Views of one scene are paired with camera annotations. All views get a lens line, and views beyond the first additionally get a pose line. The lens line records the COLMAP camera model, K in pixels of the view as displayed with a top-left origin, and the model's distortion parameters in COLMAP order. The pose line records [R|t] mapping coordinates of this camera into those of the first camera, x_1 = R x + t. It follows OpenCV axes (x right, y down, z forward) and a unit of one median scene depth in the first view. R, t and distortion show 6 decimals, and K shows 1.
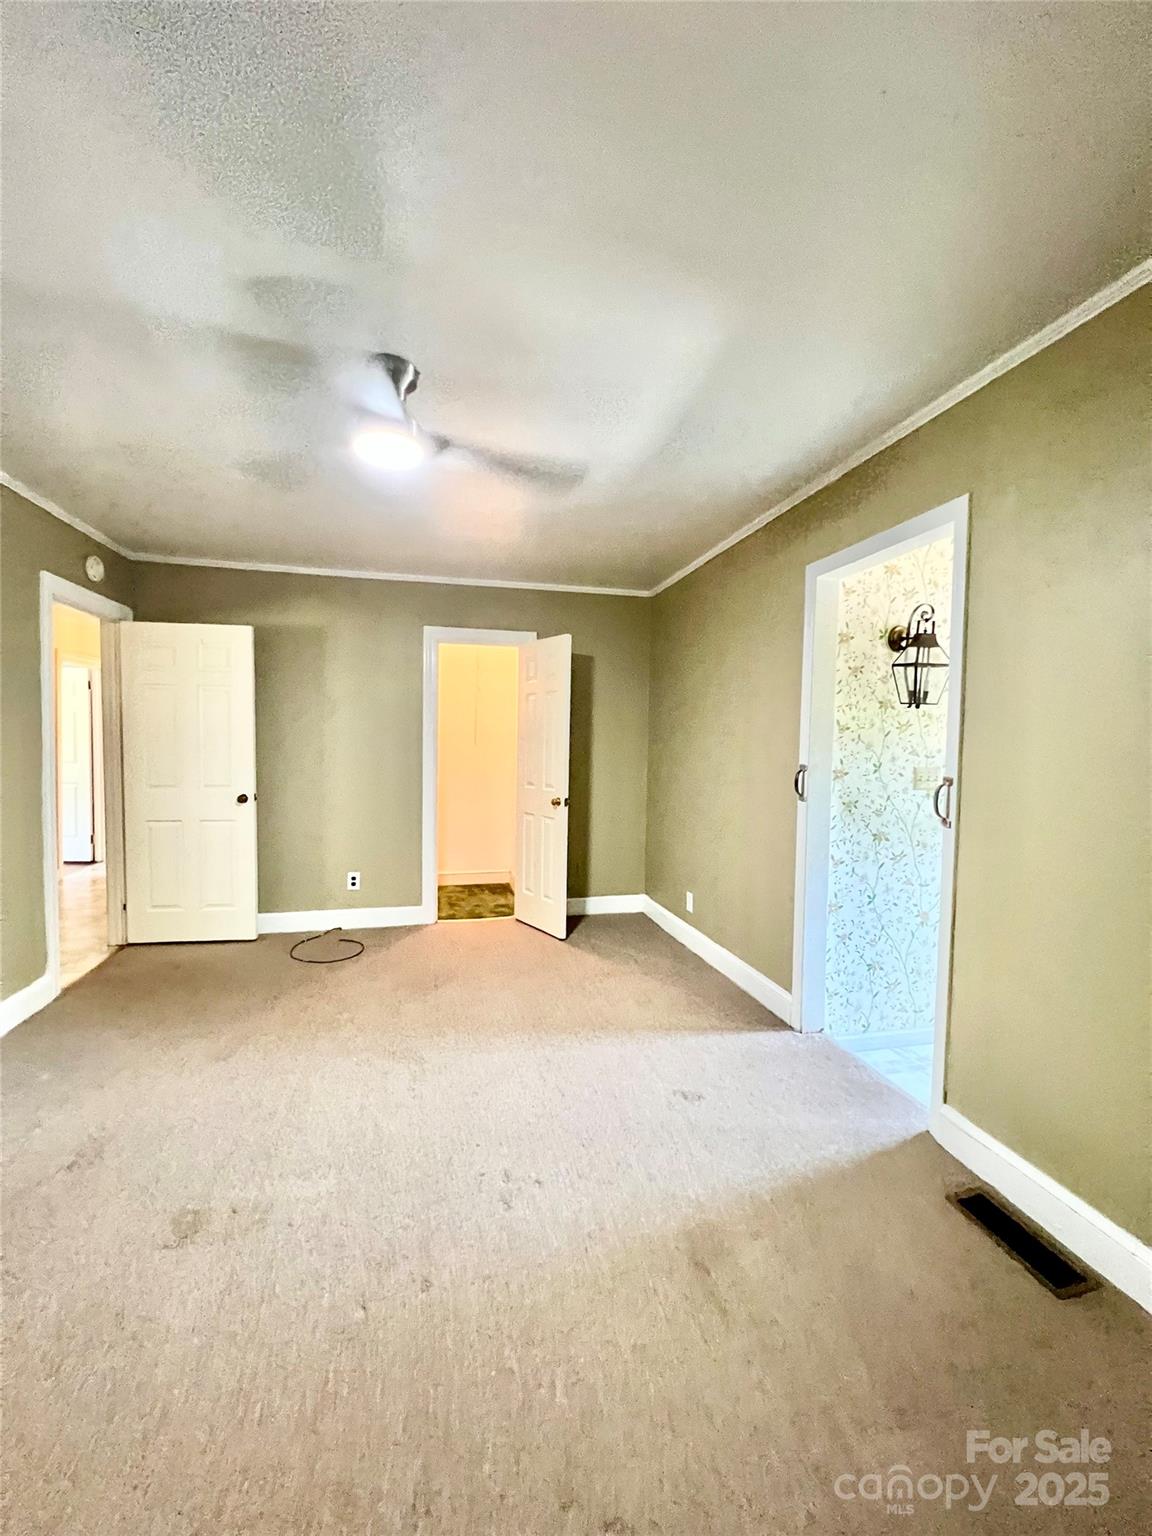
lens RADIAL K [[616.8, 0, 576.0], [0, 616.8, 768.0], [0, 0, 1]] dist [-0.000890, -0.000059]
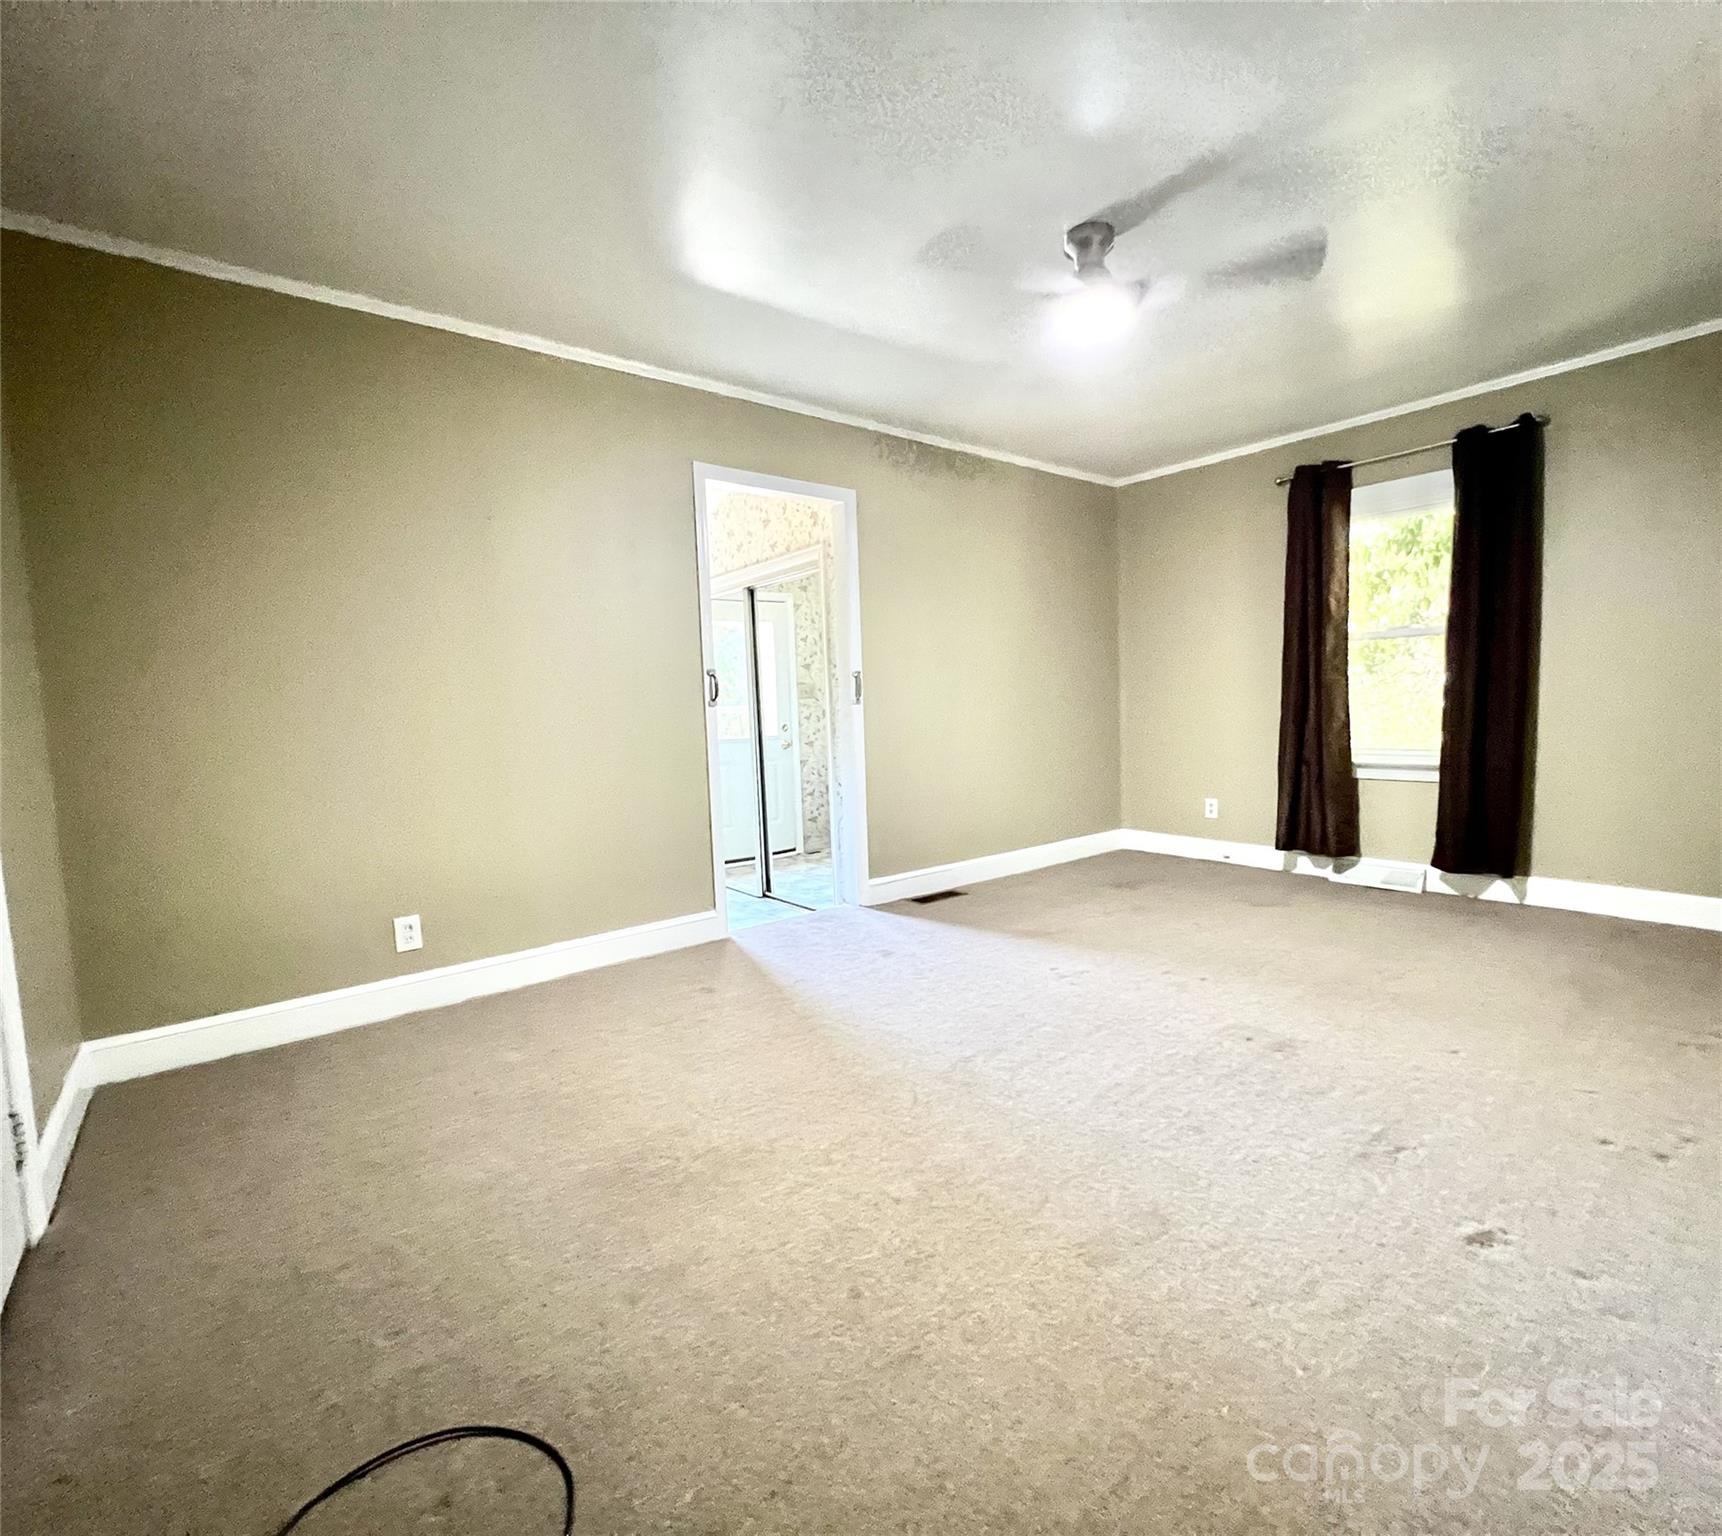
lens RADIAL K [[825.8, 0, 906.4], [0, 825.8, 768.8], [0, 0, 1]] dist [-0.000058, -0.000027]
pose [[-0.434035, -0.080125, 0.897326, -0.899733], [0.061043, 0.991132, 0.118027, 0.014161], [-0.898825, 0.106003, -0.425295, 1.213953]]
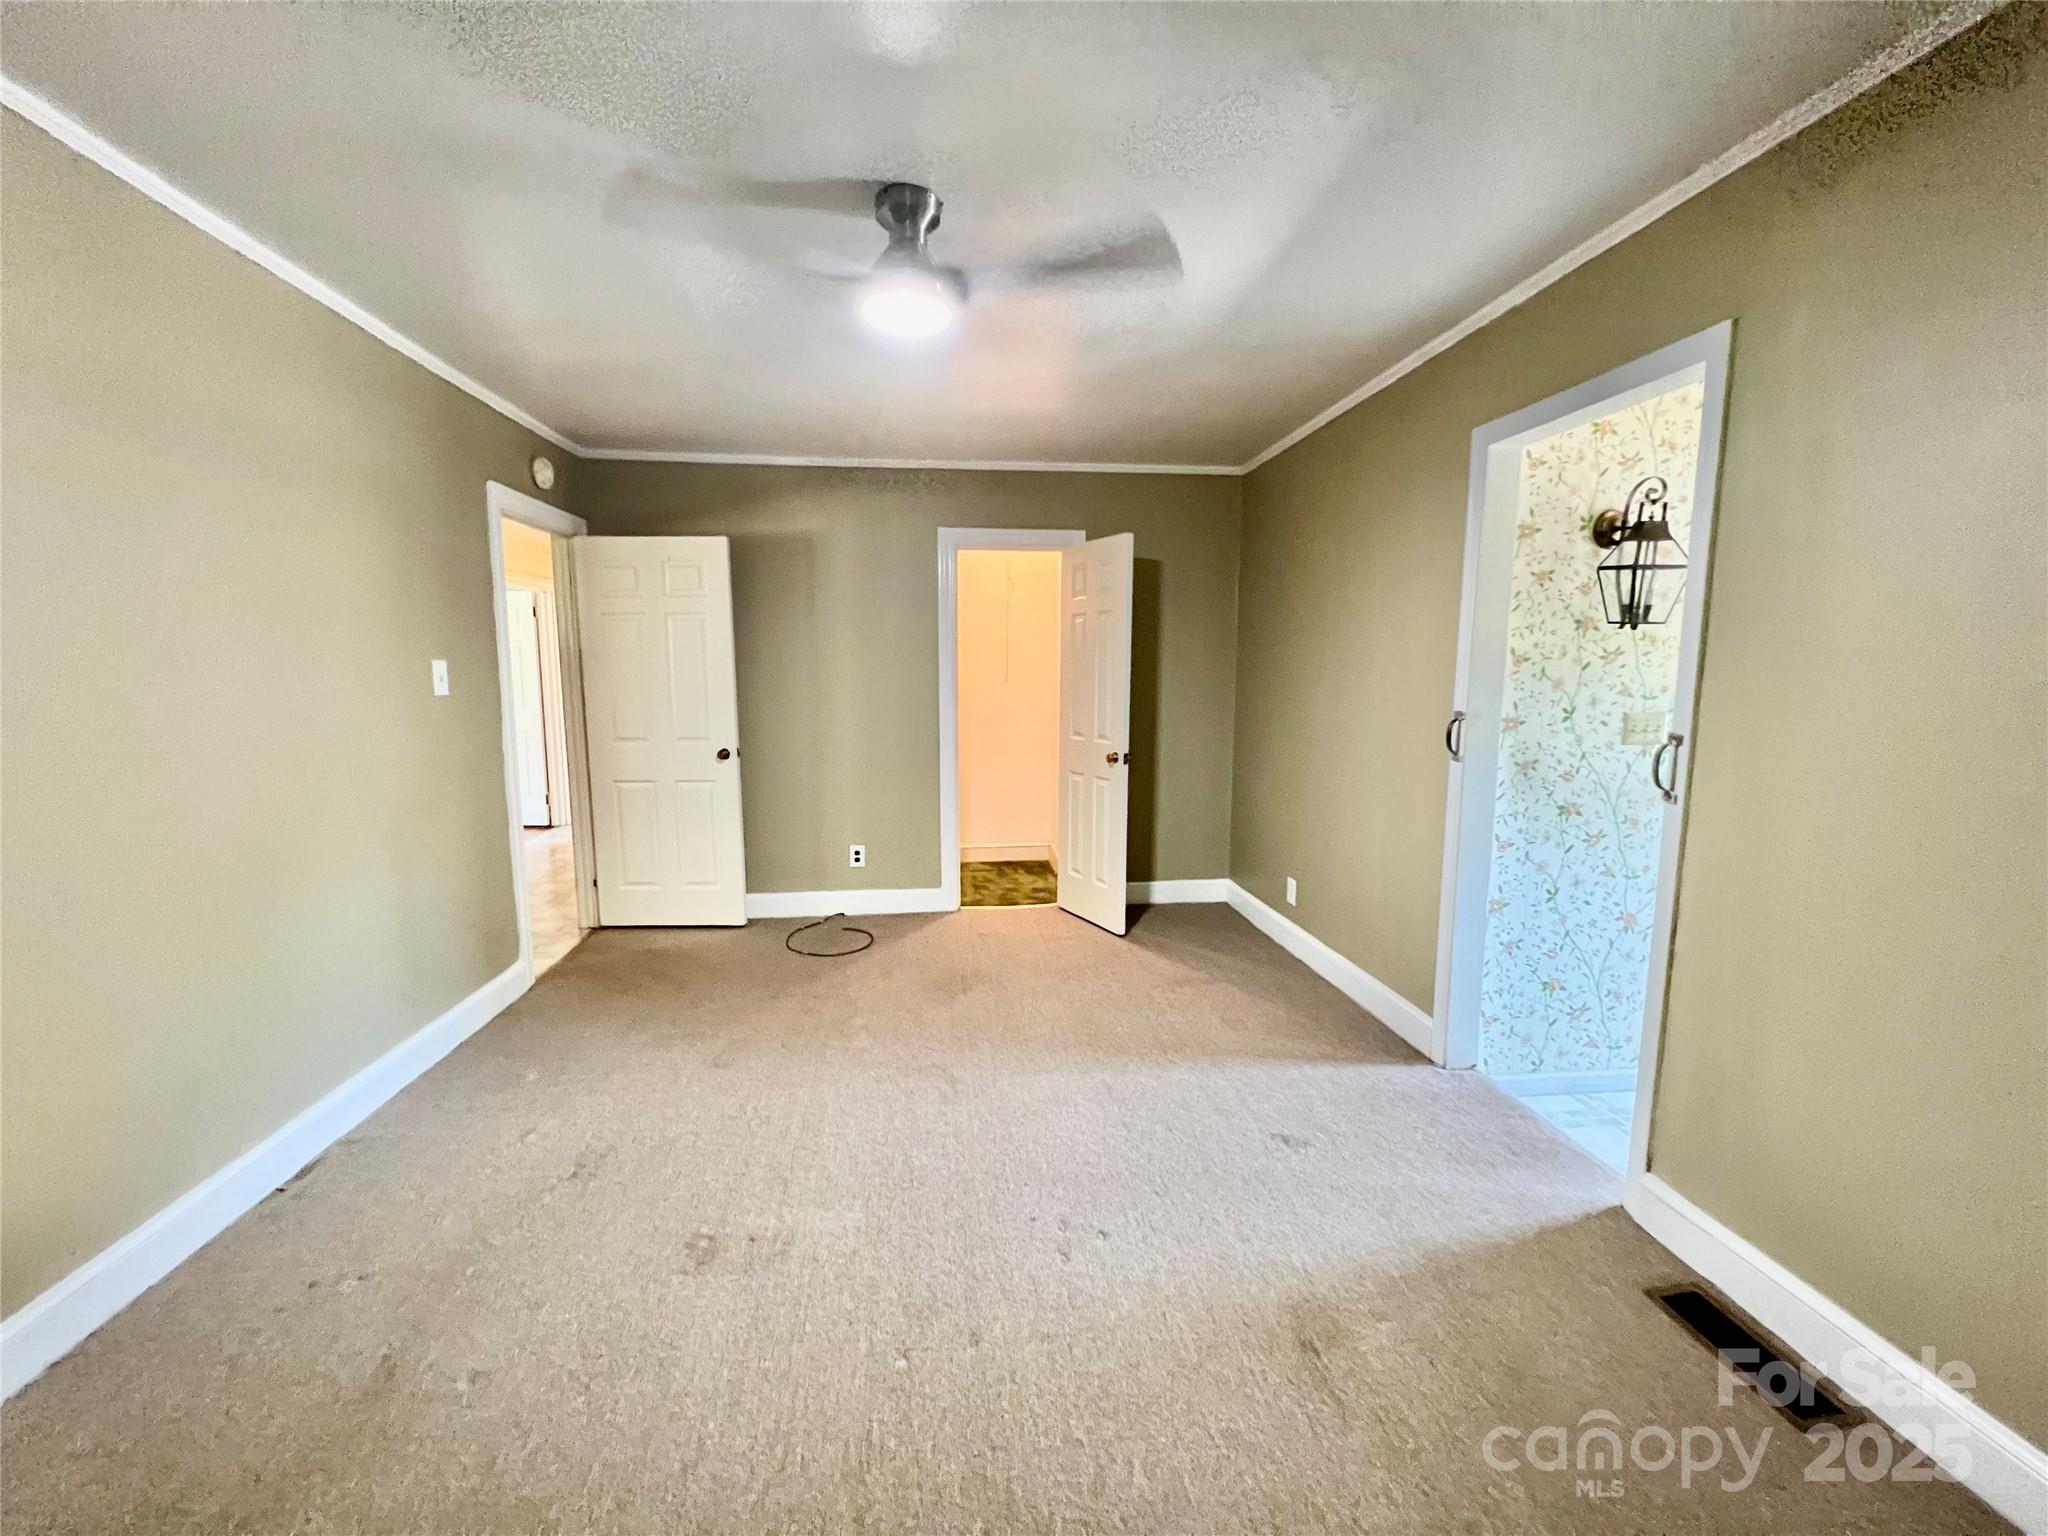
lens RADIAL K [[822.4, 0, 1024.0], [0, 822.4, 768.0], [0, 0, 1]] dist [-0.000890, -0.000059]
pose [[0.992016, 0.001710, -0.126097, -0.017262], [0.008259, 0.996880, 0.078493, -0.018049], [0.125838, -0.078907, 0.988908, -0.026265]]
